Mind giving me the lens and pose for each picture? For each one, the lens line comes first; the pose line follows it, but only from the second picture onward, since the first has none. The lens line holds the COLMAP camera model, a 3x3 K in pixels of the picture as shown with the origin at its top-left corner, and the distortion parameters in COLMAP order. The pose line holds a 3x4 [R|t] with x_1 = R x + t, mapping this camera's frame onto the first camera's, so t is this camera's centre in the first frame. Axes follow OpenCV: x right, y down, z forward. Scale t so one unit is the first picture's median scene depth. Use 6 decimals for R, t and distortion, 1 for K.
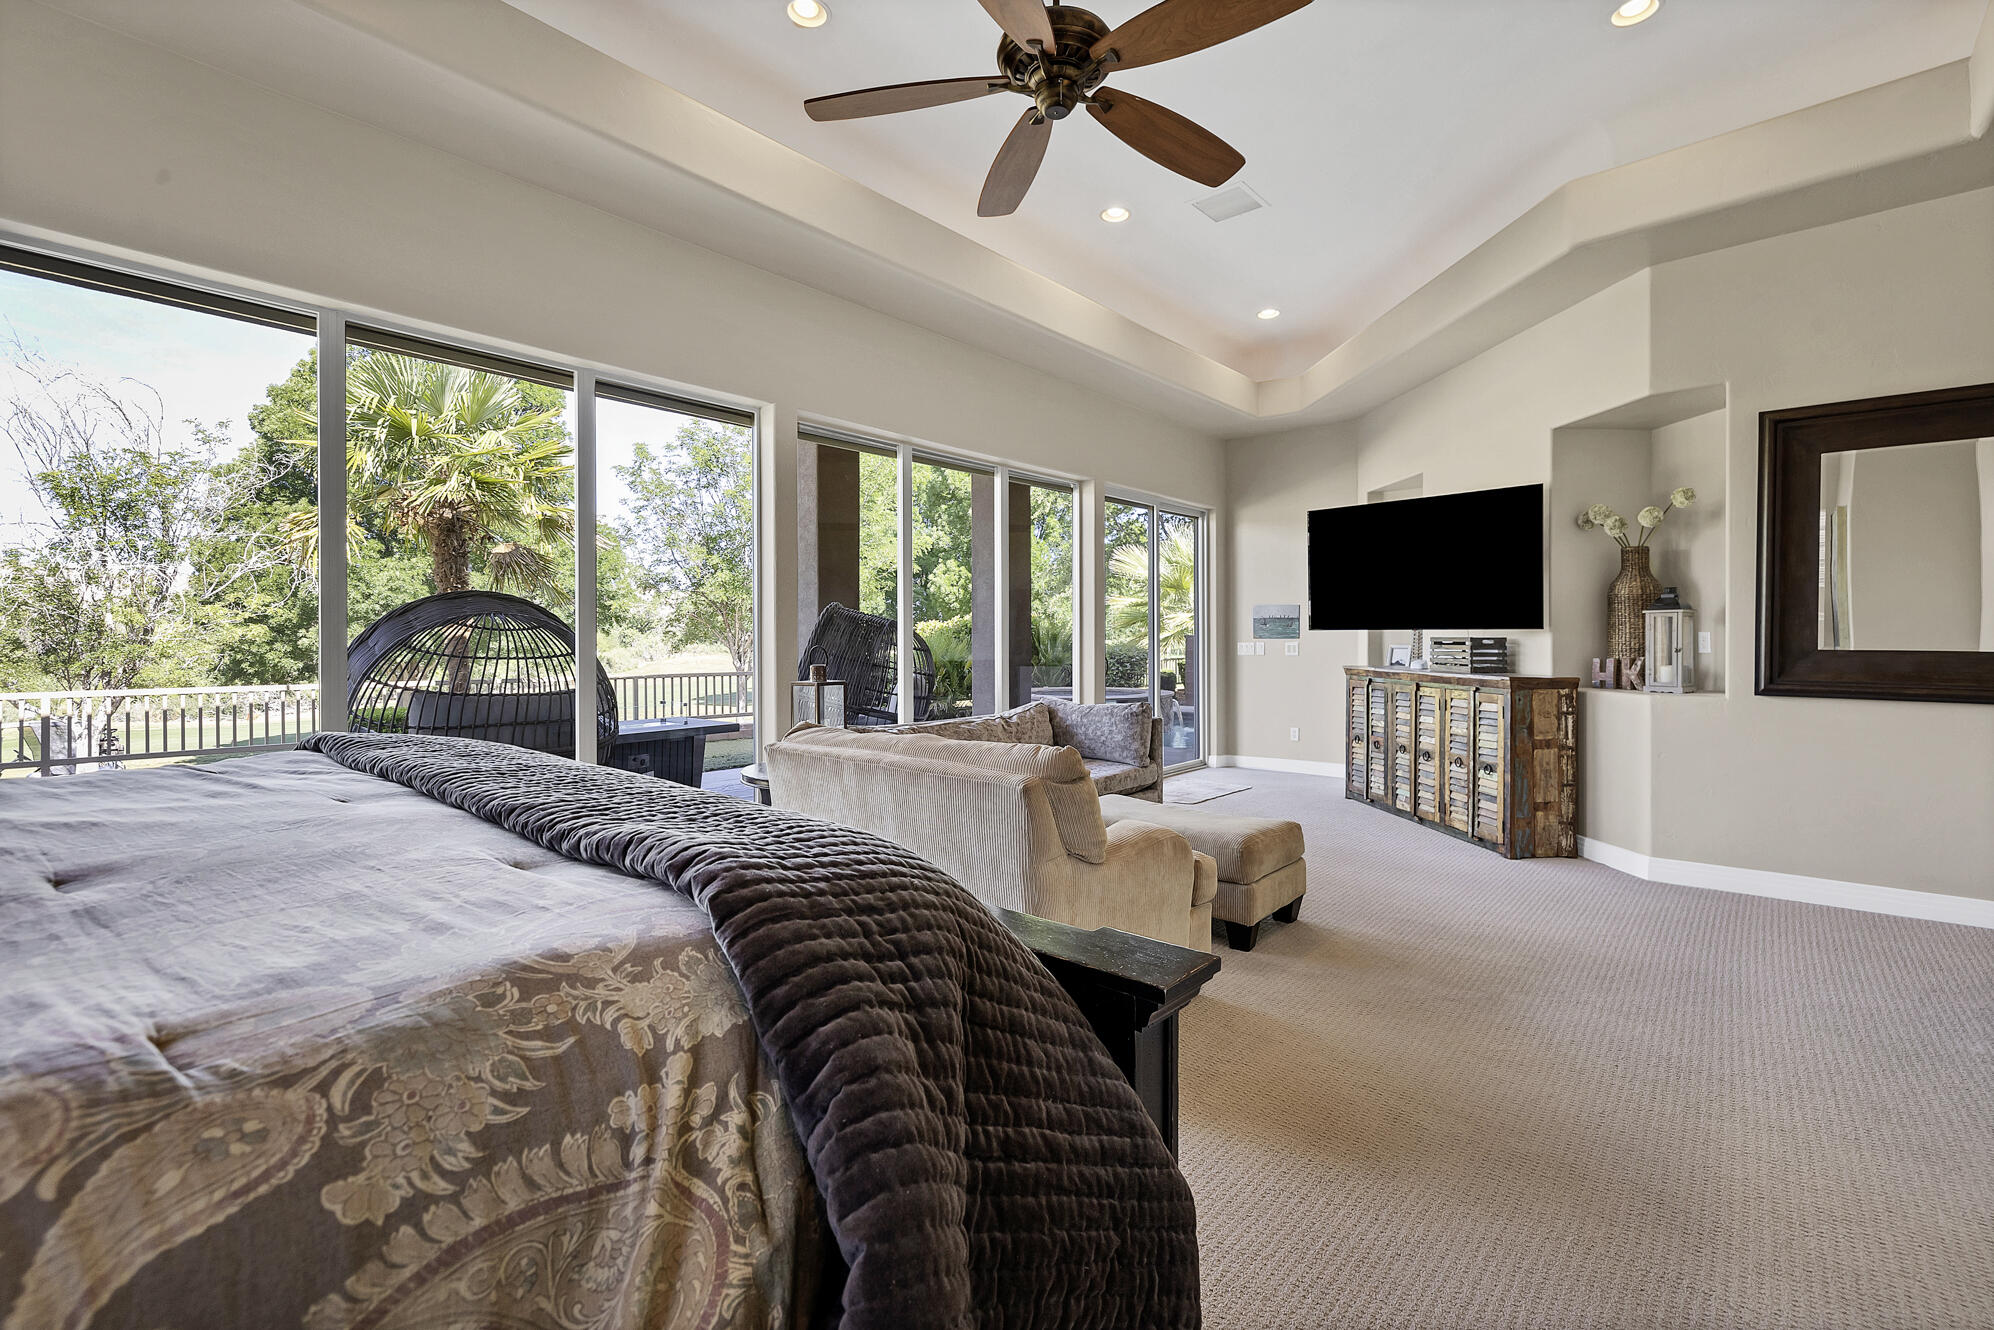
lens RADIAL K [[865.5, 0, 995.7], [0, 865.5, 643.6], [0, 0, 1]] dist [0.000693, 0.000236]
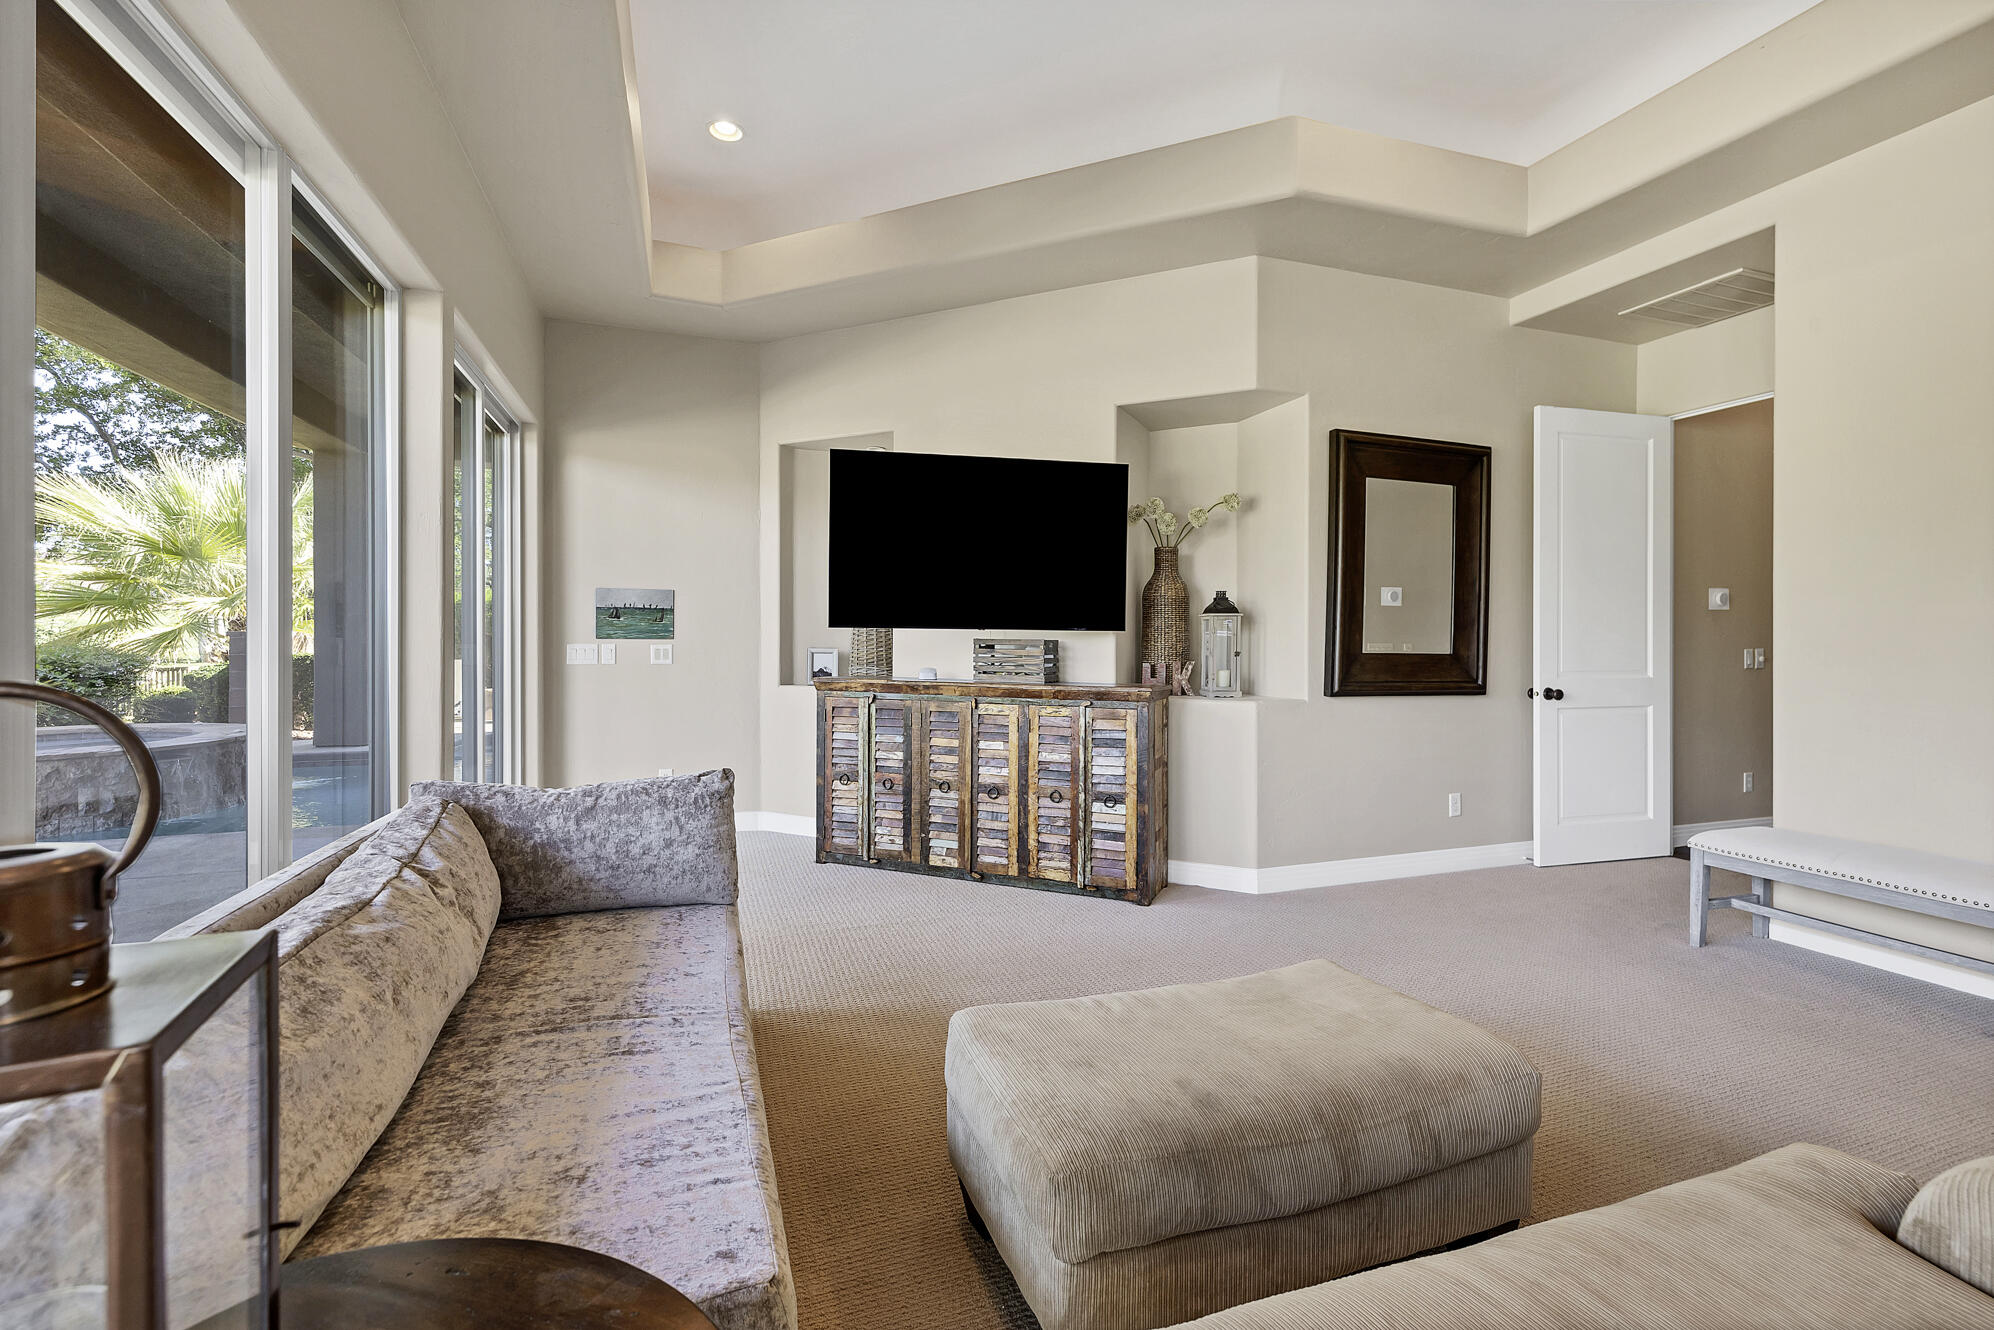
lens RADIAL K [[865.5, 0, 995.7], [0, 865.5, 643.6], [0, 0, 1]] dist [0.000693, 0.000236]
pose [[0.485480, 0.000964, 0.874247, -0.183864], [-0.000417, 1.000000, -0.000871, -0.002732], [-0.874248, 0.000058, 0.485480, 0.639957]]
